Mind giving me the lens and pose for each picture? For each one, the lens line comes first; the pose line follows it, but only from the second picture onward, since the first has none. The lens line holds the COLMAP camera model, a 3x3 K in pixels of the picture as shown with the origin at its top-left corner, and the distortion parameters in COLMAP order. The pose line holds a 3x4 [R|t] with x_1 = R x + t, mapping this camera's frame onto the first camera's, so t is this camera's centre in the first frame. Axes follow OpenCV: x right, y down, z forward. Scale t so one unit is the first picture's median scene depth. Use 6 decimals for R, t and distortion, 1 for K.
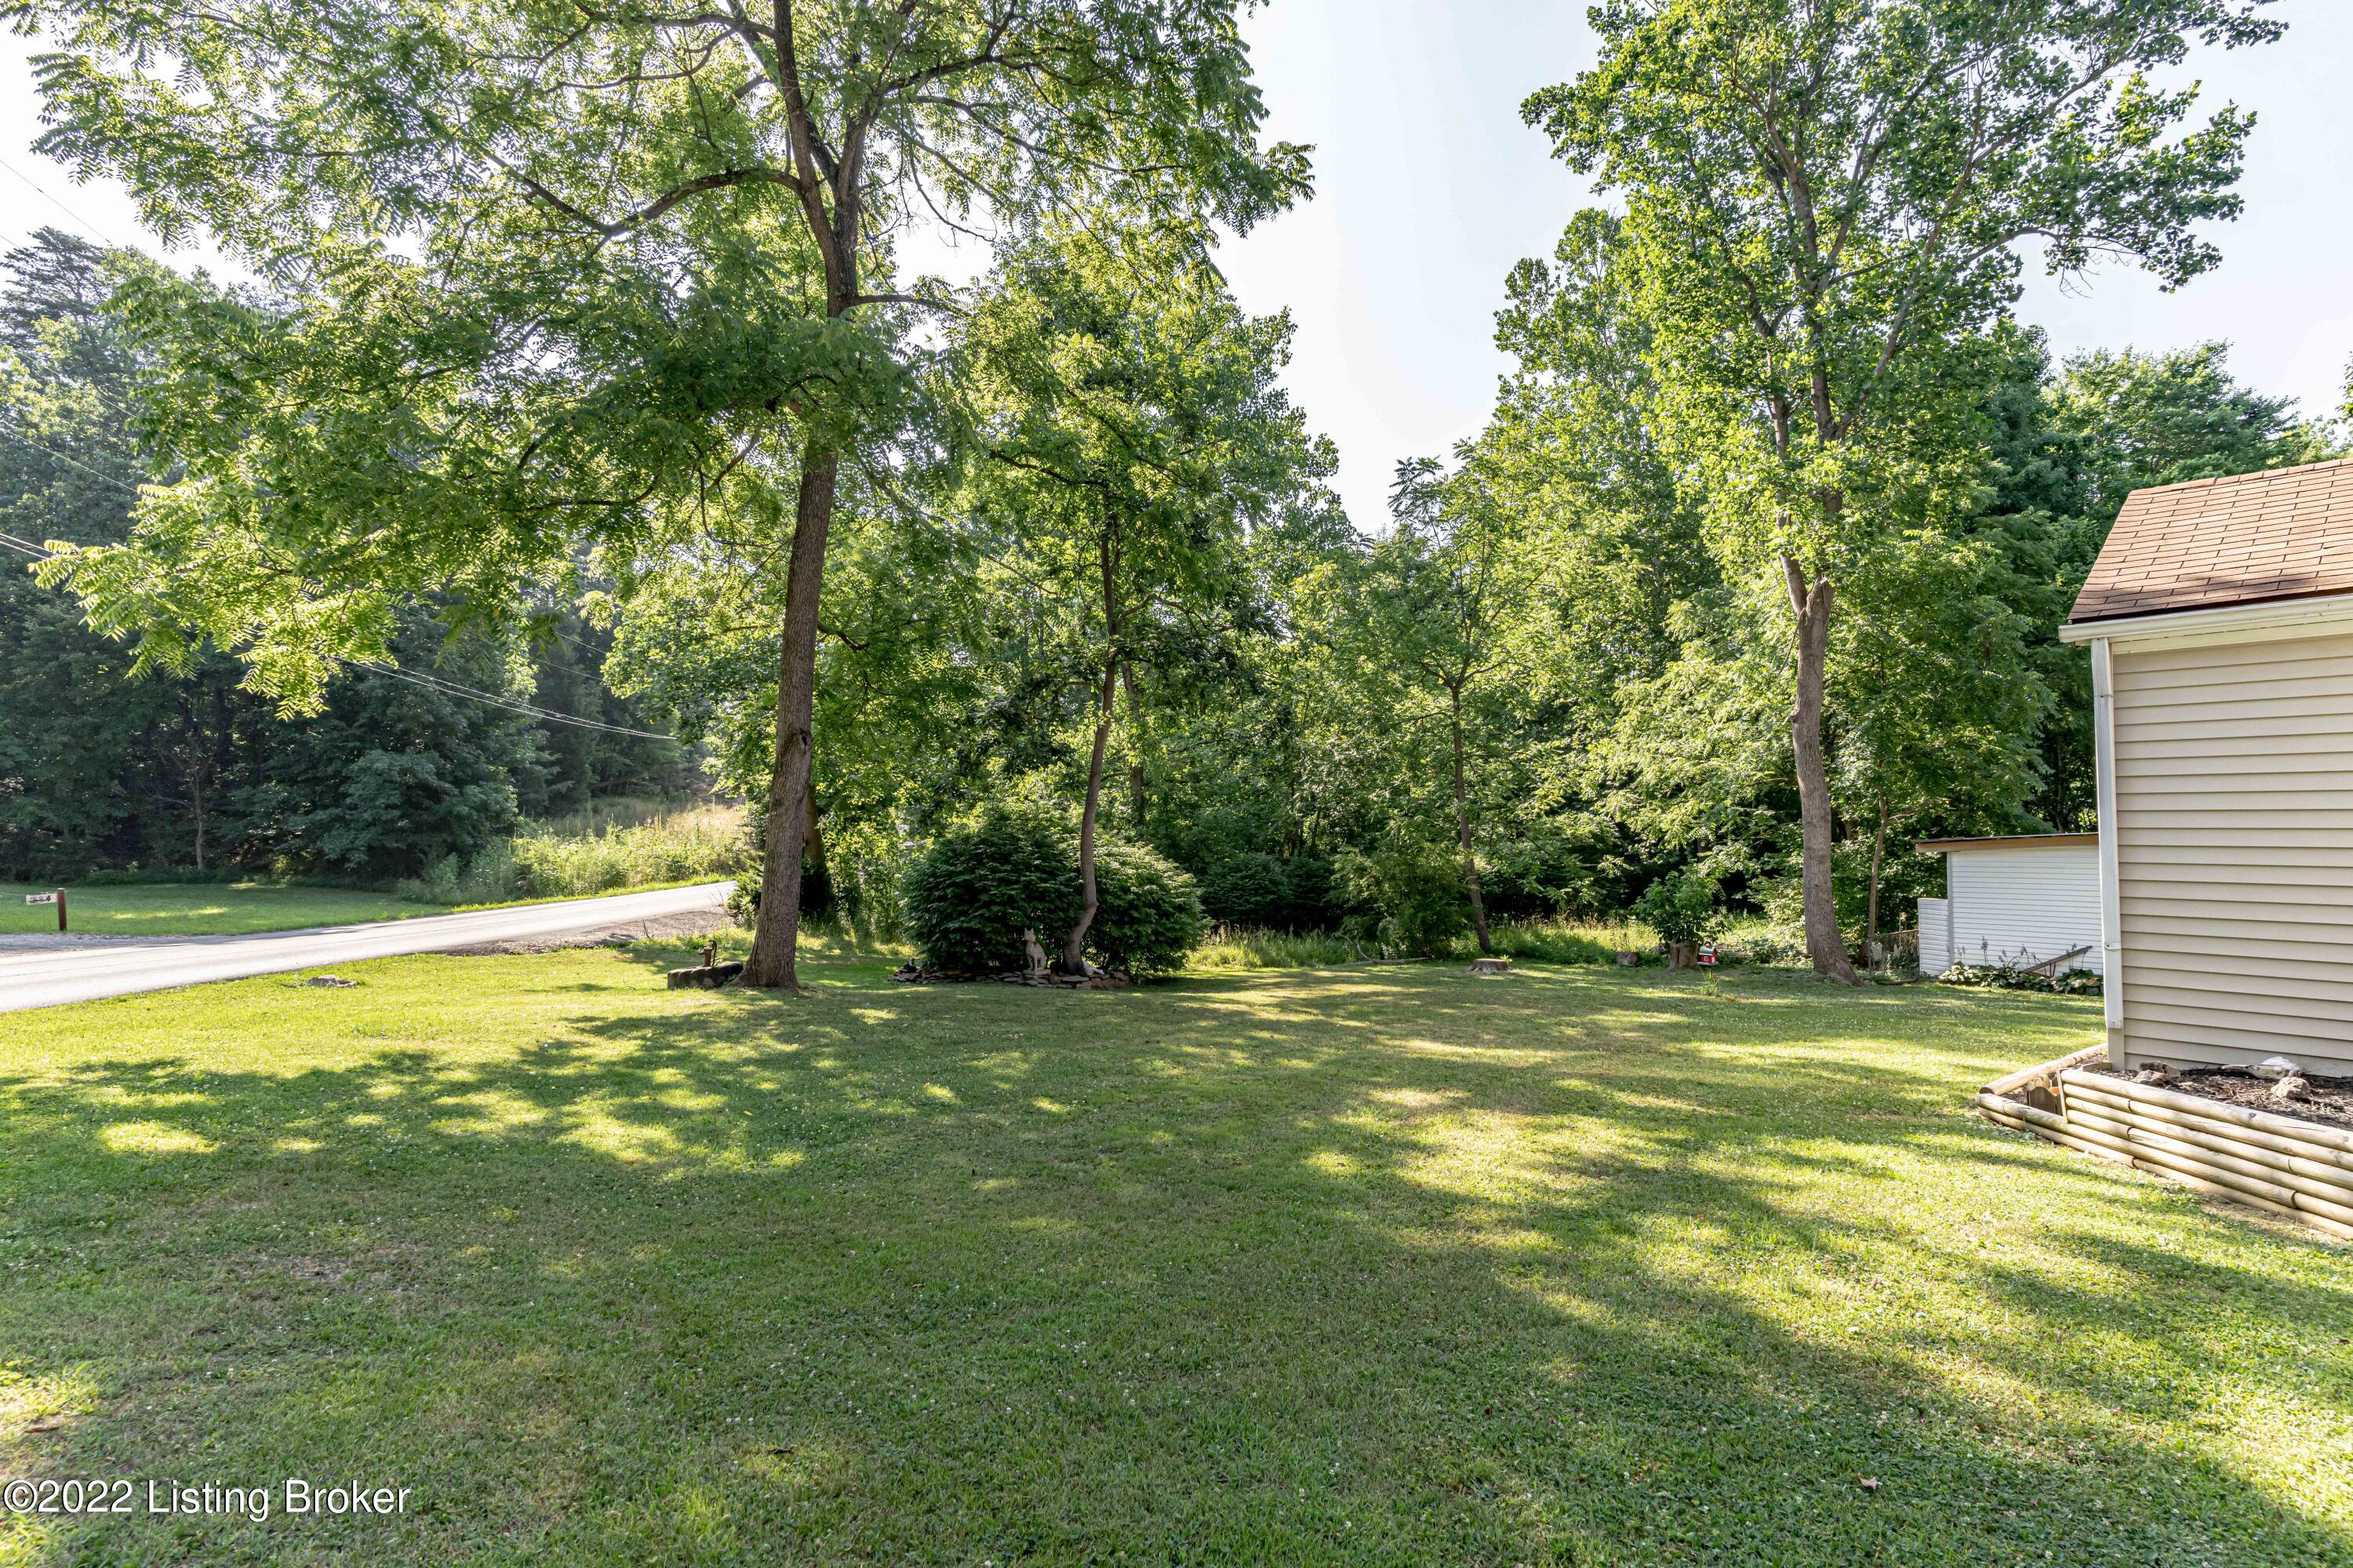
lens RADIAL K [[1116.2, 0, 1174.7], [0, 1116.2, 791.2], [0, 0, 1]] dist [0.003821, -0.001004]
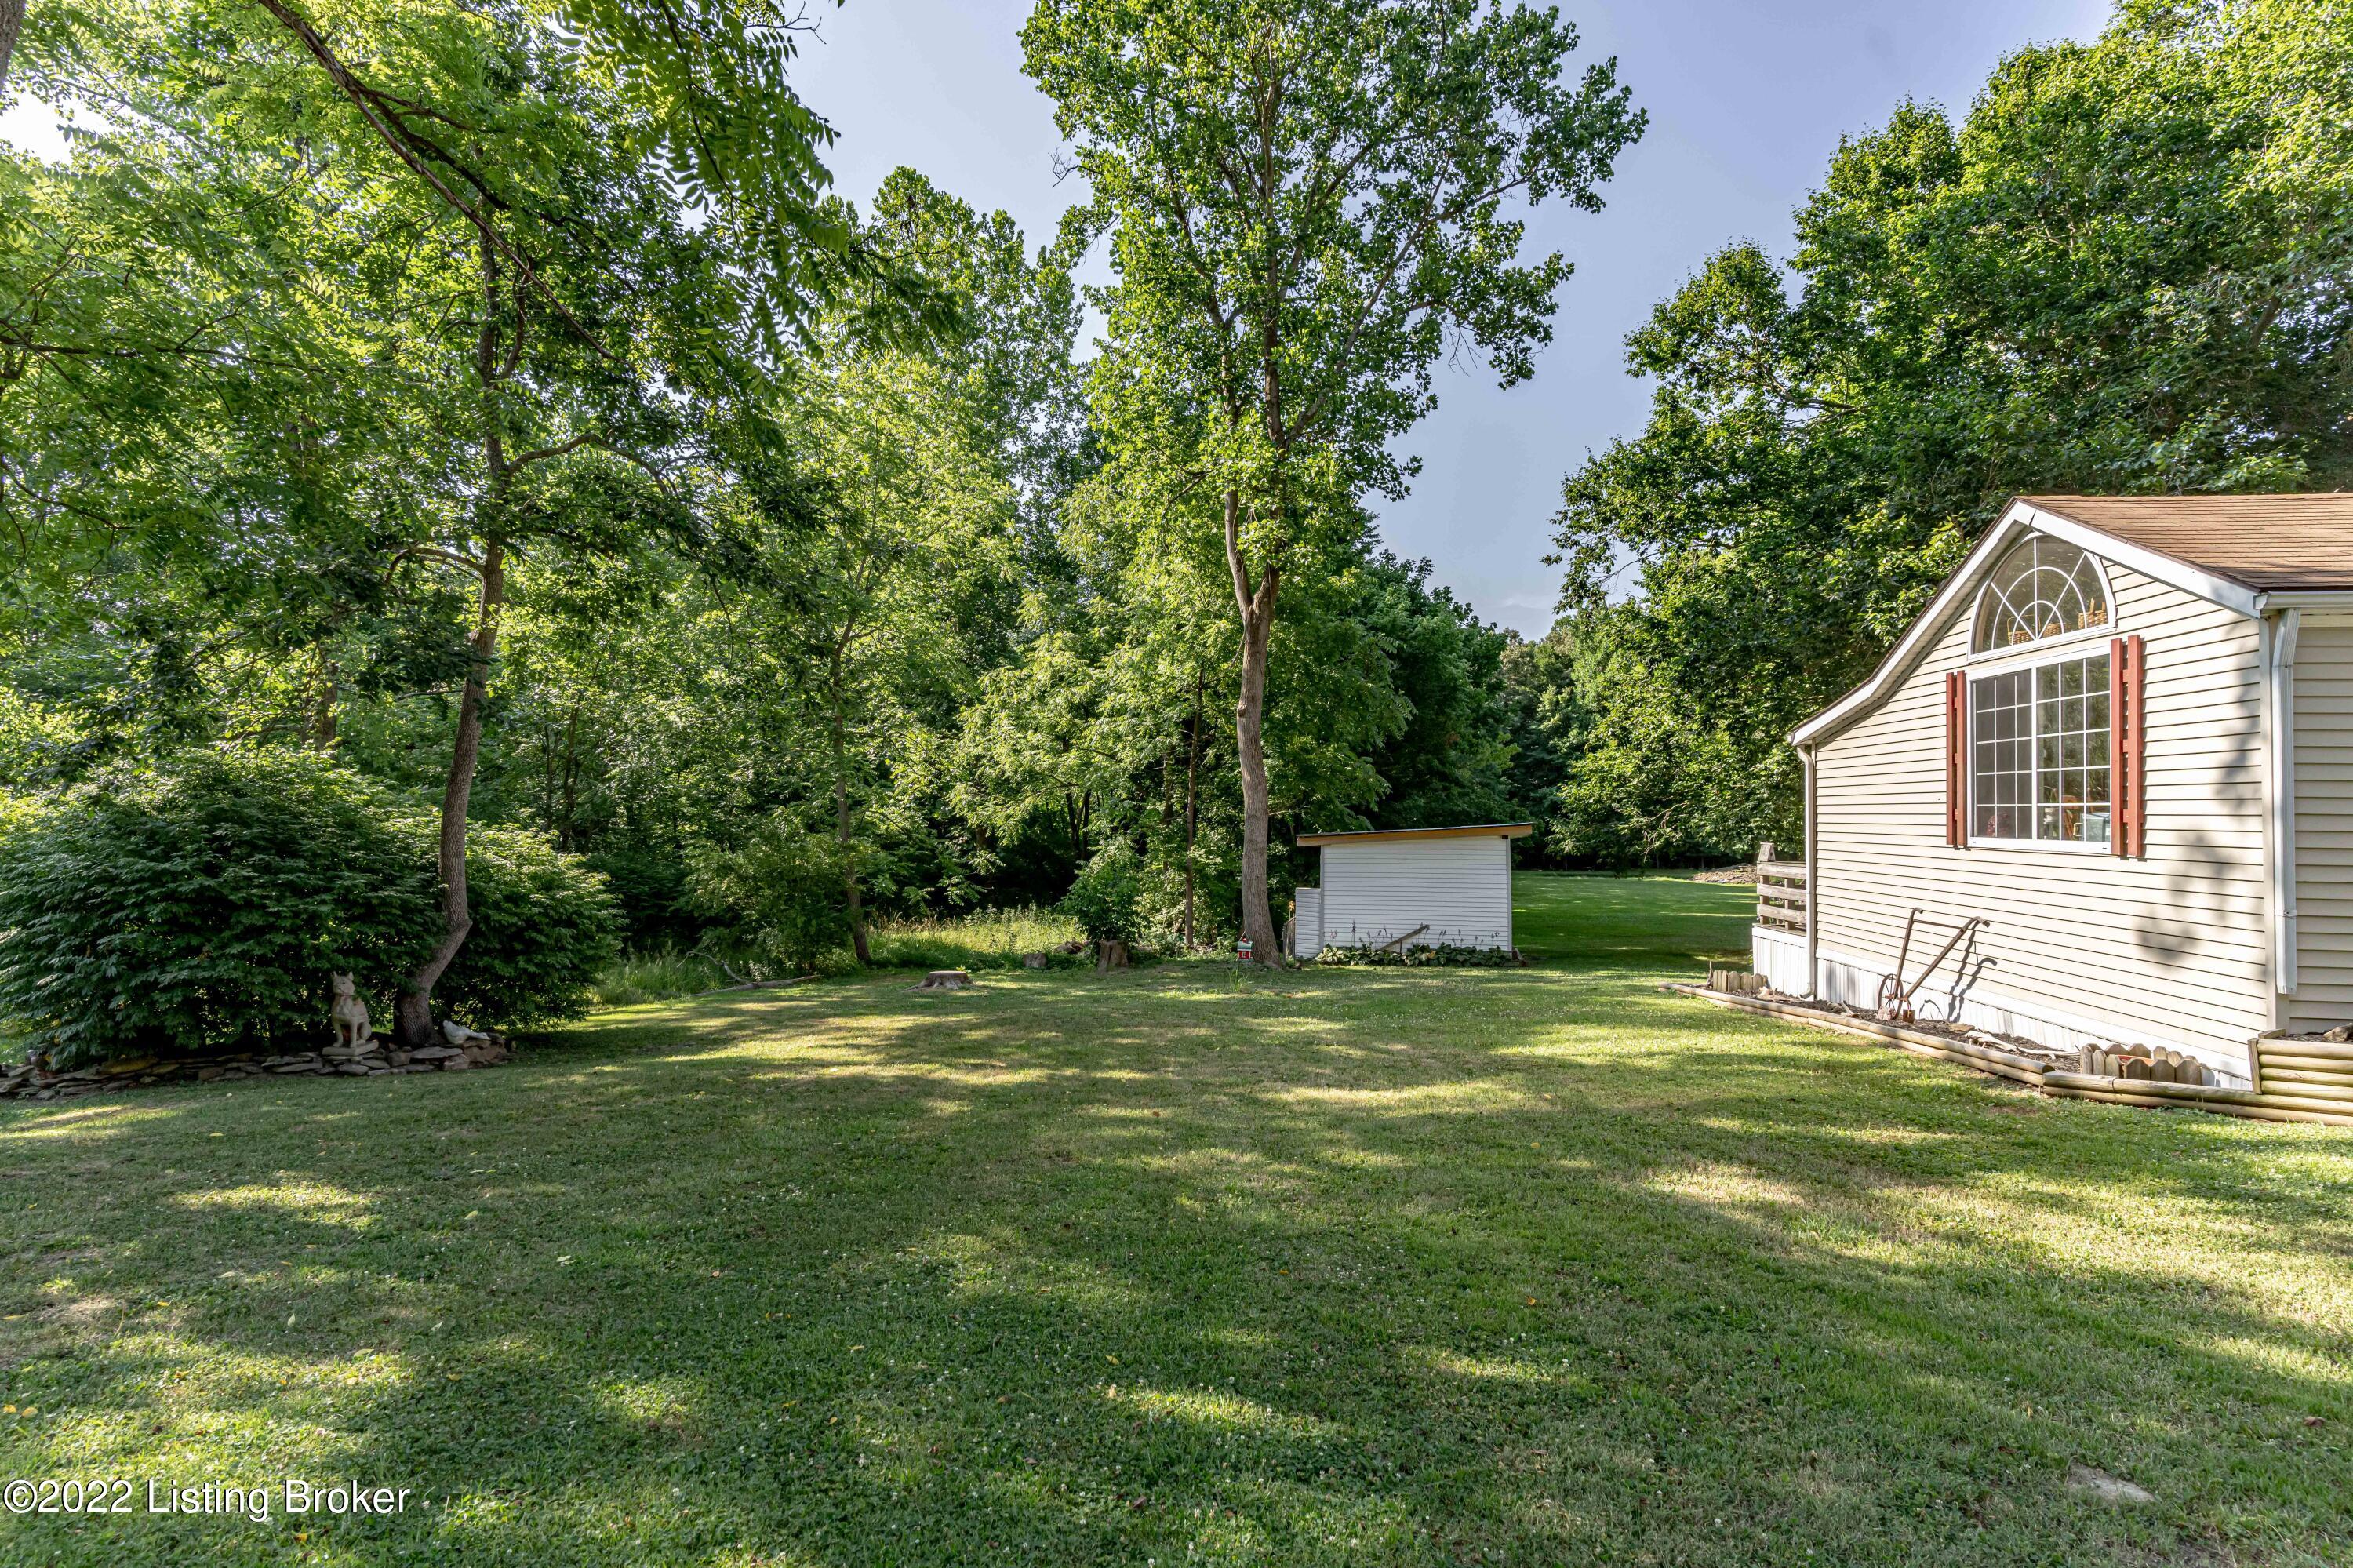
lens RADIAL K [[1149.8, 0, 1174.4], [0, 1149.8, 779.6], [0, 0, 1]] dist [-0.002808, -0.000342]
pose [[0.750171, 0.040977, 0.659973, -0.184058], [-0.034428, 0.999145, -0.022904, 0.022707], [-0.660347, -0.005540, 0.750940, 0.265552]]
